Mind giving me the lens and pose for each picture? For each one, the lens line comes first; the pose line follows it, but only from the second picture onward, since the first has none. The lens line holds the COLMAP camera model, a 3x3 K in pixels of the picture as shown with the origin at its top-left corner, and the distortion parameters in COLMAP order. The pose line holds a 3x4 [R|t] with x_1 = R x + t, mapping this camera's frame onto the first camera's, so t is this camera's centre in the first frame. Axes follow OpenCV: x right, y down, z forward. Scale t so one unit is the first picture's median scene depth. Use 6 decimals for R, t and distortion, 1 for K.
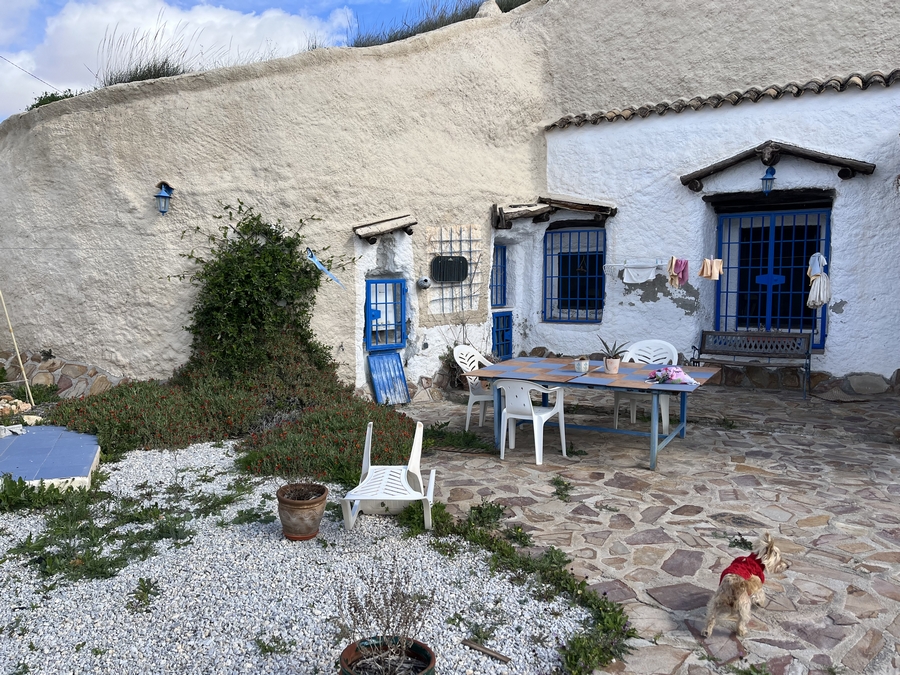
lens RADIAL K [[680.4, 0, 445.0], [0, 680.4, 342.8], [0, 0, 1]] dist [0.066530, -0.079204]
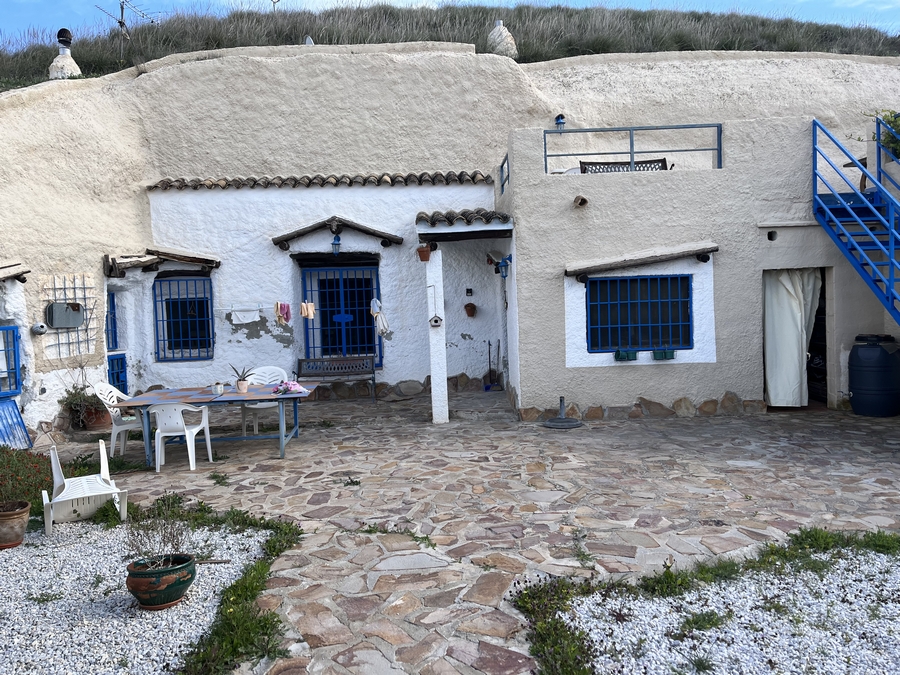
lens RADIAL K [[680.4, 0, 449.2], [0, 680.4, 339.1], [0, 0, 1]] dist [0.066530, -0.079204]
pose [[0.816321, -0.044344, 0.575894, -0.126020], [0.084816, 0.995443, -0.043576, 0.024333], [-0.571338, 0.084417, 0.816362, -0.199137]]
